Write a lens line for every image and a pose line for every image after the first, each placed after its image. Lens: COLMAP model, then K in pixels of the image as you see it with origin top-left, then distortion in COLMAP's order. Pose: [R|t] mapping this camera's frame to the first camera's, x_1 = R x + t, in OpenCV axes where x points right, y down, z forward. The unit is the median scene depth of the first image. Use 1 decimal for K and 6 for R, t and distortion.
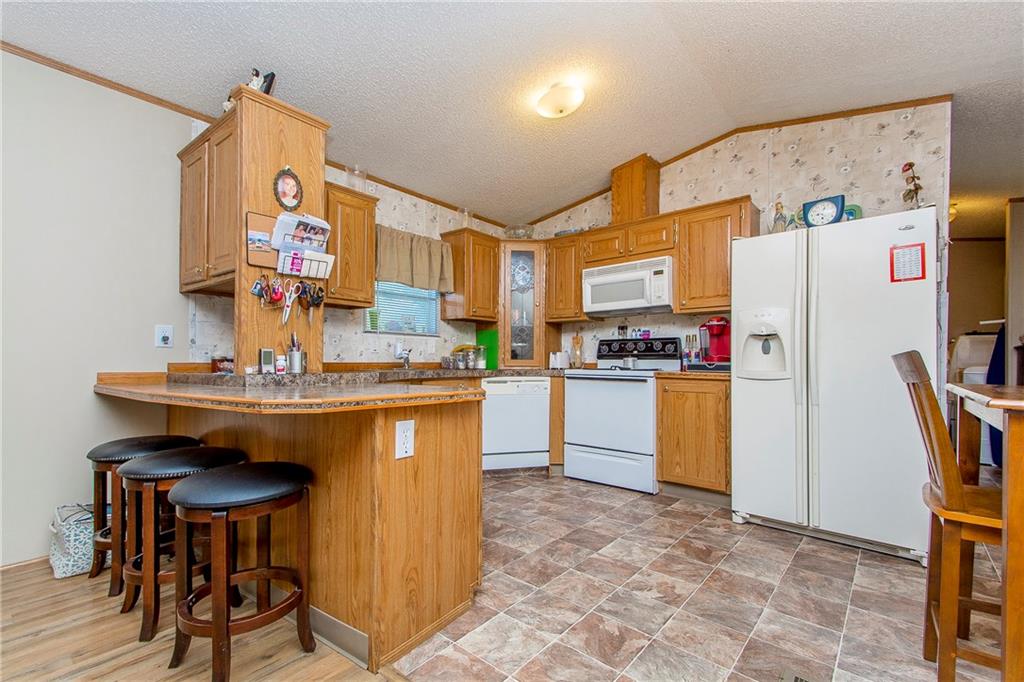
lens RADIAL K [[456.4, 0, 492.2], [0, 456.4, 355.4], [0, 0, 1]] dist [0.026866, -0.000187]
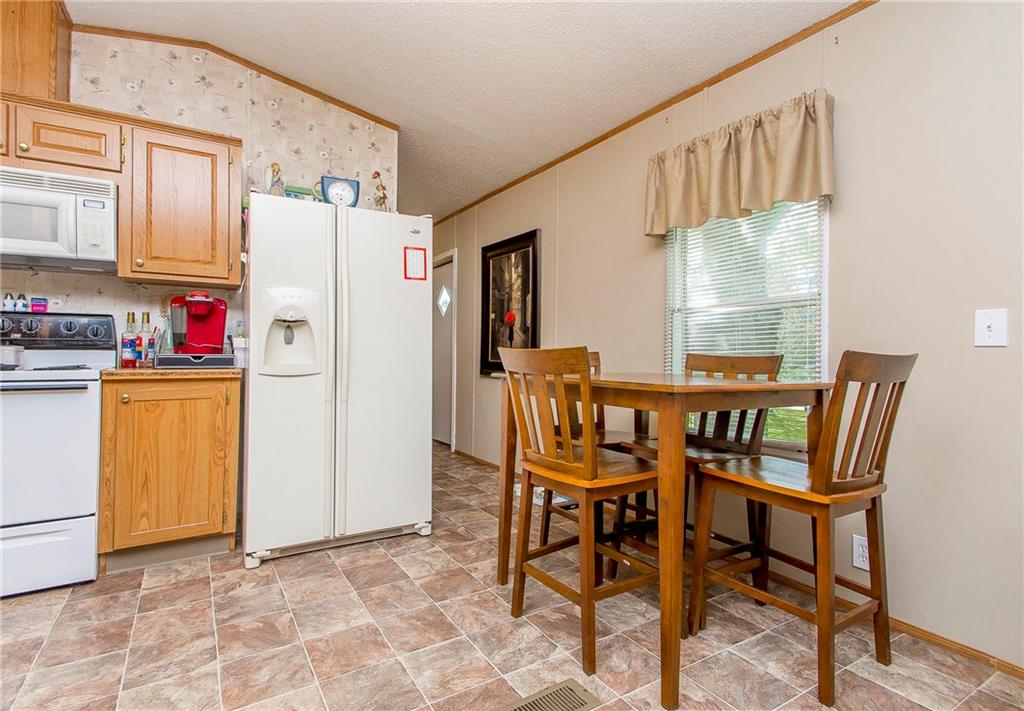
lens RADIAL K [[497.5, 0, 501.5], [0, 497.5, 344.1], [0, 0, 1]] dist [0.026364, -0.004383]
pose [[0.293386, 0.013278, 0.955902, -0.138251], [-0.015783, 0.999835, -0.009044, -0.001288], [-0.955864, -0.012434, 0.293547, 0.373958]]
